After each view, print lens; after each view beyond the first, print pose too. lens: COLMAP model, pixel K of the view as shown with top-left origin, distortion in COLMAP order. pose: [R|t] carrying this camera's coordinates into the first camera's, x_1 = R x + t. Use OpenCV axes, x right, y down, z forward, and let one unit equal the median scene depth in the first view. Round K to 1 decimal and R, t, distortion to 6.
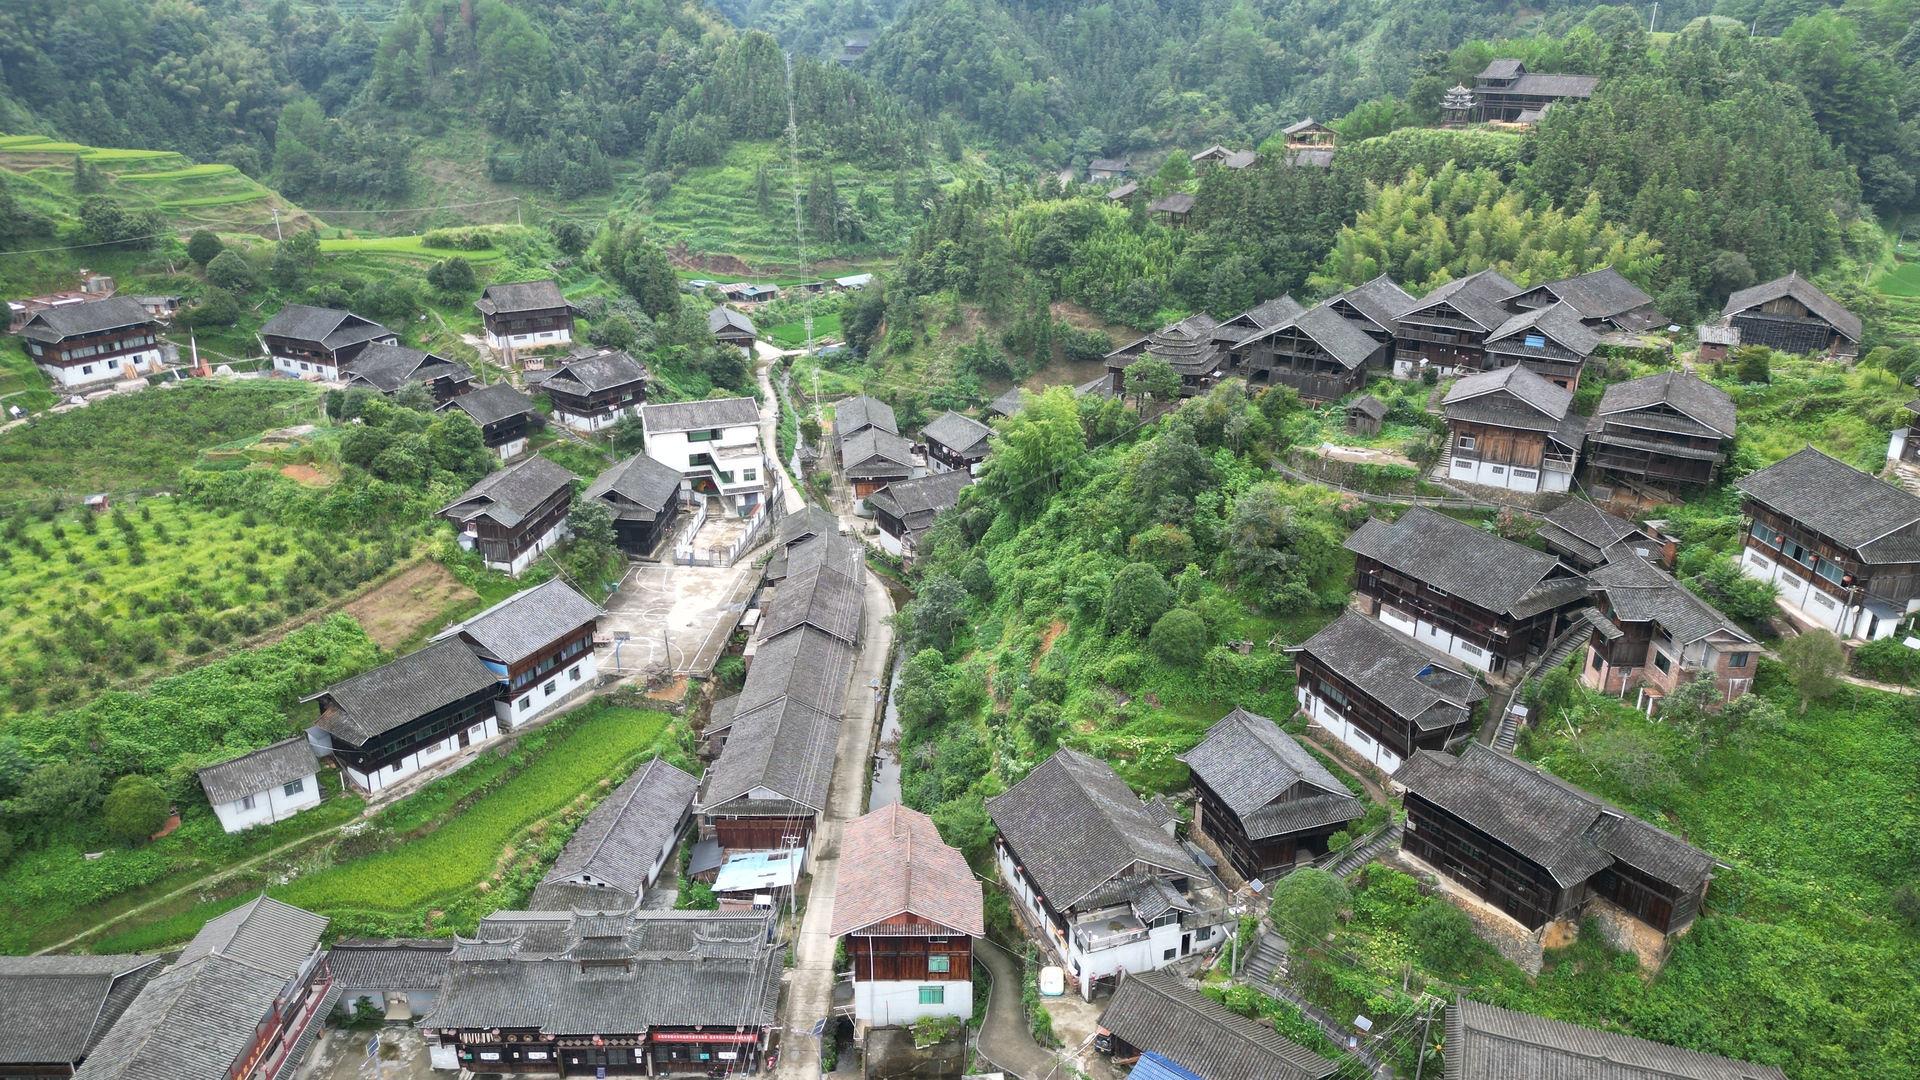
lens RADIAL K [[1343.4, 0, 963.2], [0, 1343.4, 540.7], [0, 0, 1]] dist [0.079205, -0.077723]
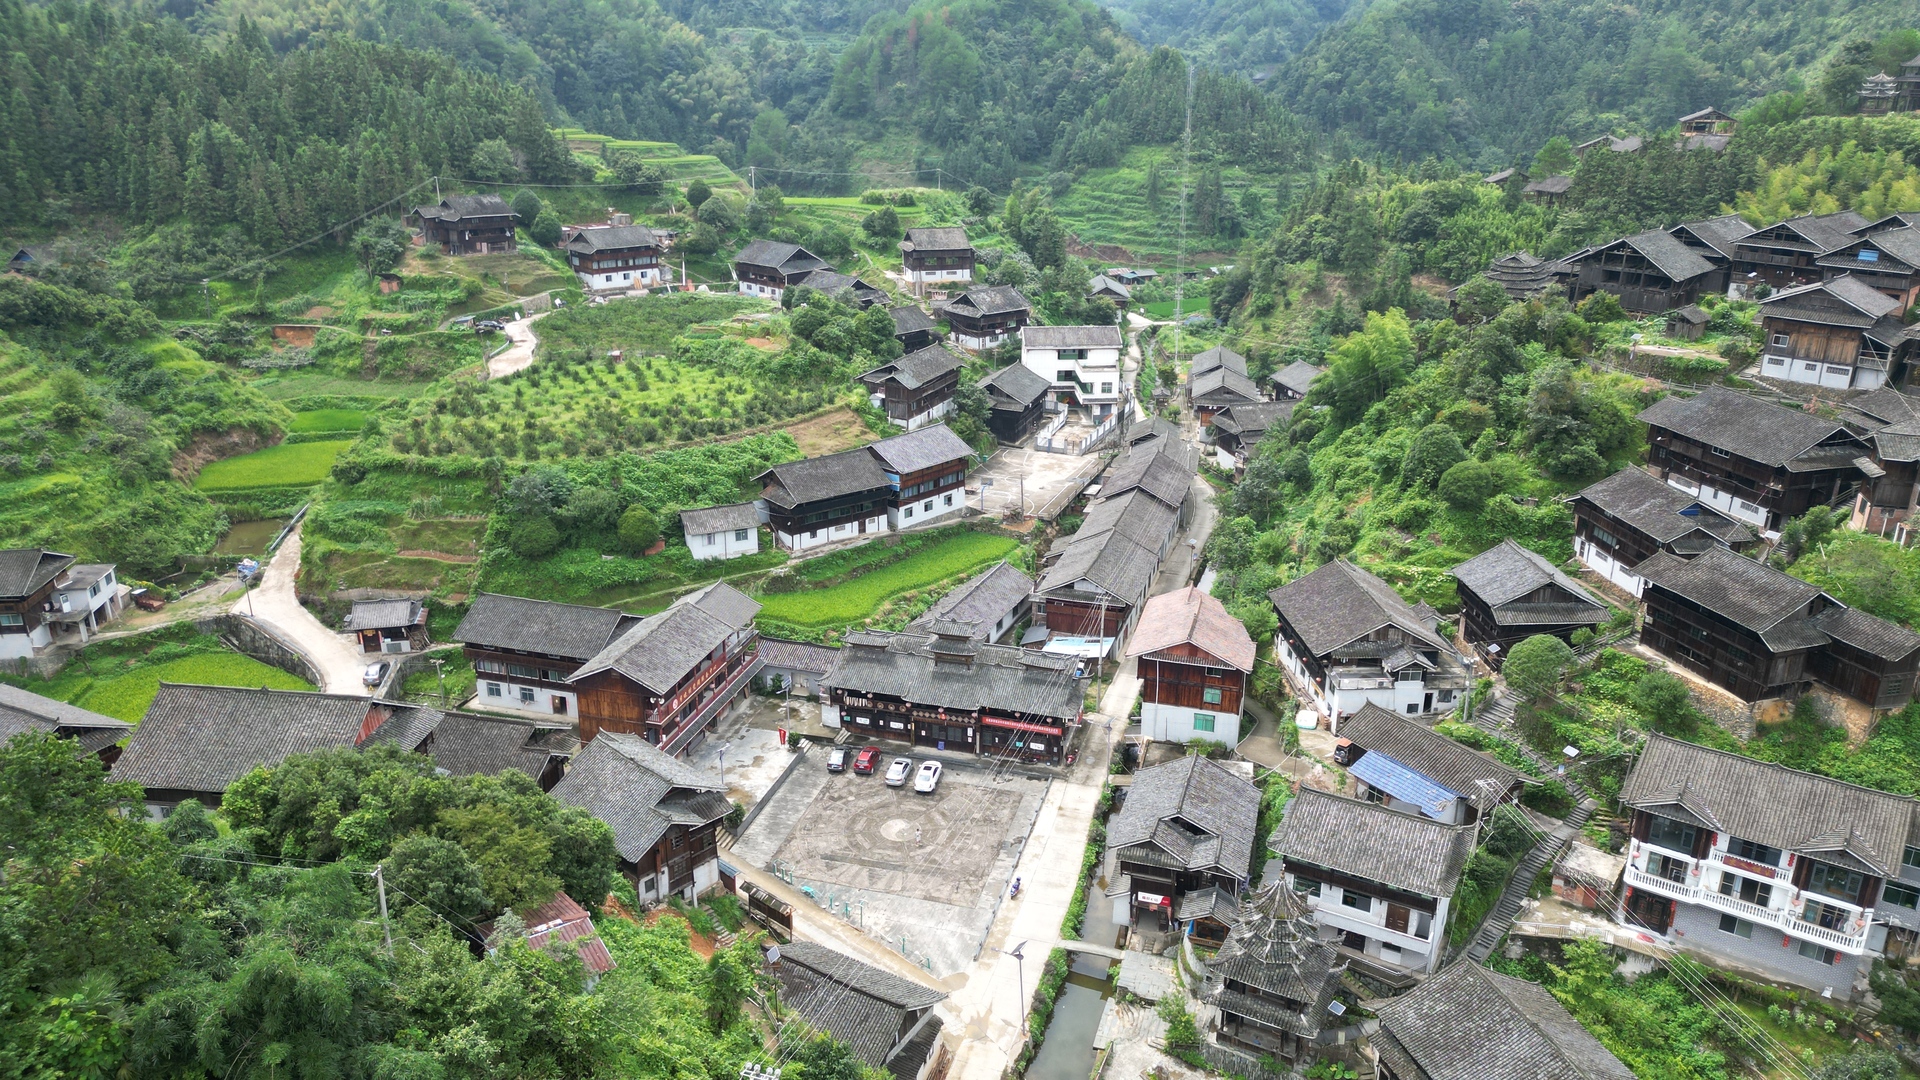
lens RADIAL K [[1343.4, 0, 962.1], [0, 1343.4, 541.2], [0, 0, 1]] dist [0.079205, -0.077723]
pose [[0.958851, 0.098120, -0.266415, 0.051484], [-0.107976, 0.993897, -0.022565, 0.153673], [0.262575, 0.050403, 0.963594, -0.163320]]
